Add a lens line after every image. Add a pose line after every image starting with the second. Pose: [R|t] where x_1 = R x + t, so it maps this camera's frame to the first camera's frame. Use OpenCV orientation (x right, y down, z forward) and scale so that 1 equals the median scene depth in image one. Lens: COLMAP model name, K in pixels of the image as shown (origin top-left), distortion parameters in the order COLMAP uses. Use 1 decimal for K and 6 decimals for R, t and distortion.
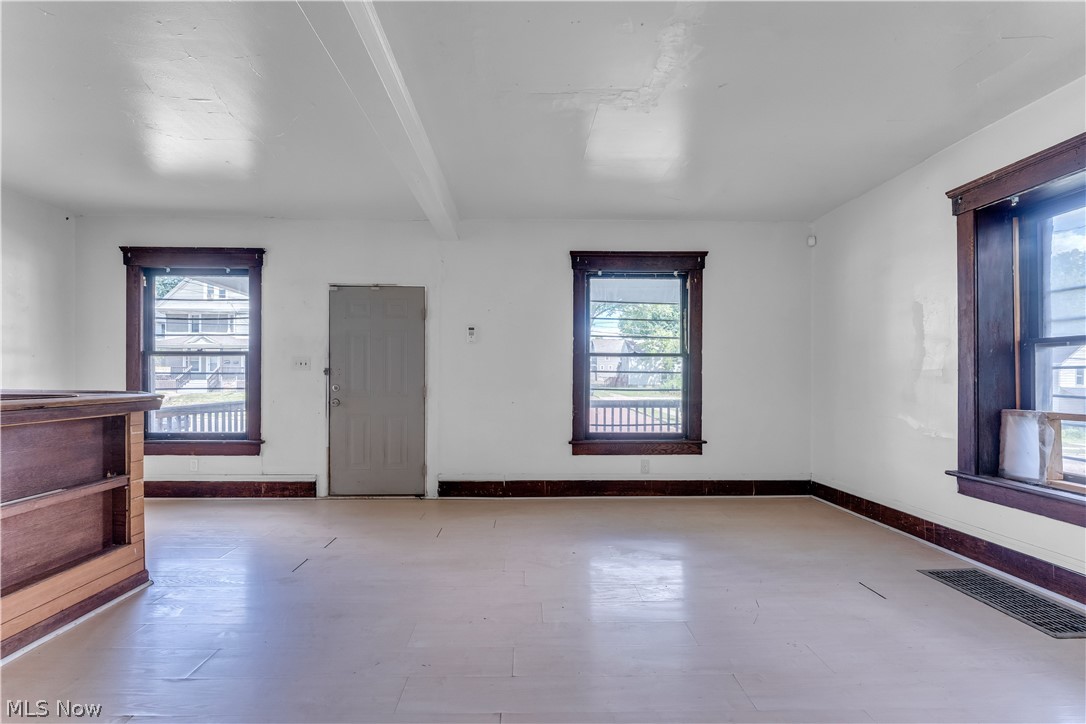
lens RADIAL K [[443.1, 0, 529.3], [0, 443.1, 374.4], [0, 0, 1]] dist [-0.001312, 0.000060]
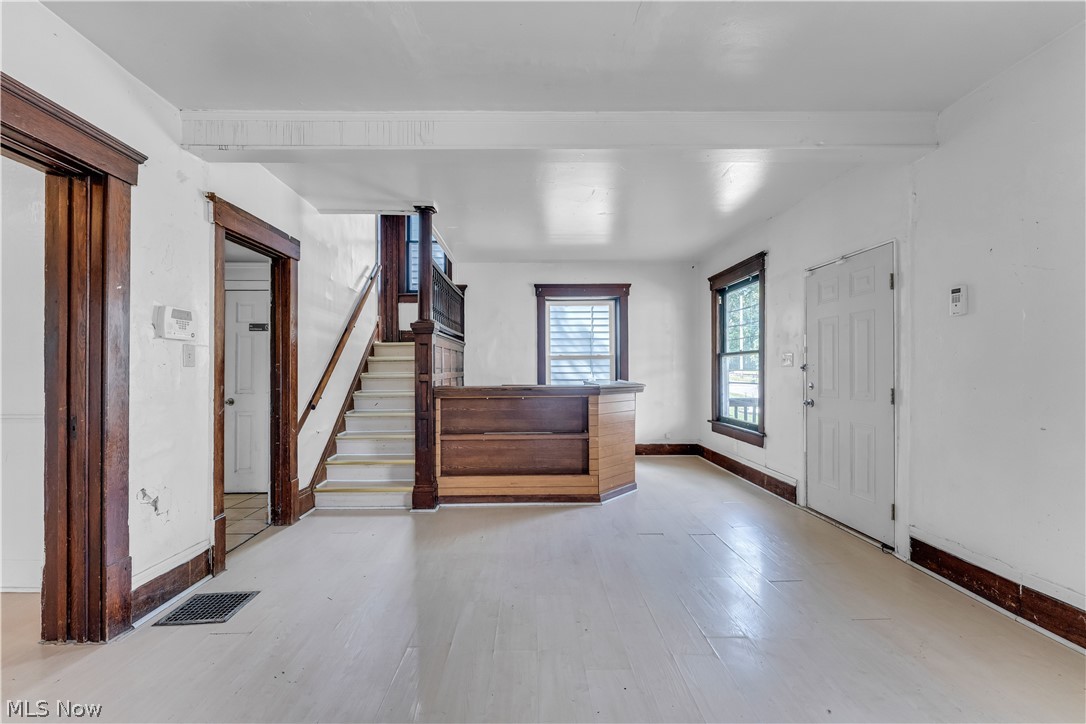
lens RADIAL K [[441.8, 0, 535.3], [0, 441.8, 363.0], [0, 0, 1]] dist [-0.001051, -0.000055]
pose [[0.006878, -0.019792, -0.999780, 0.438896], [0.010191, 0.999754, -0.019721, -0.003779], [0.999924, -0.010053, 0.007078, 0.452473]]
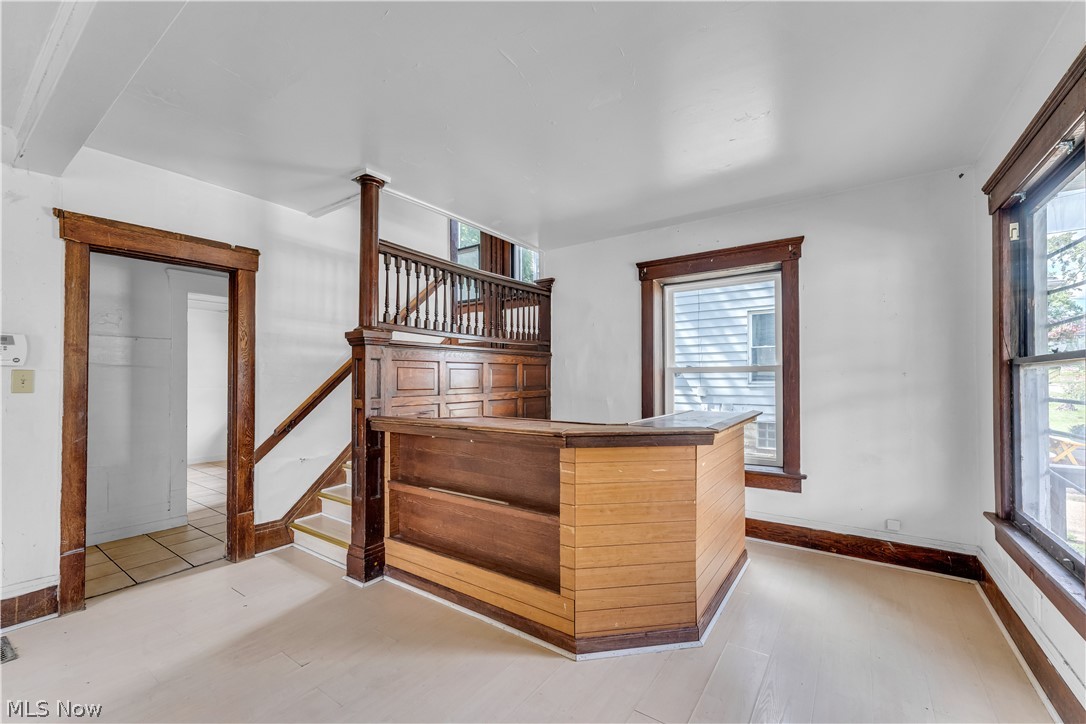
lens RADIAL K [[443.1, 0, 529.3], [0, 443.1, 374.4], [0, 0, 1]] dist [-0.001312, 0.000060]
pose [[-0.589910, -0.013793, -0.807351, -0.077162], [0.004193, 0.999788, -0.020145, -0.025036], [0.807458, -0.015269, -0.589728, 0.850458]]
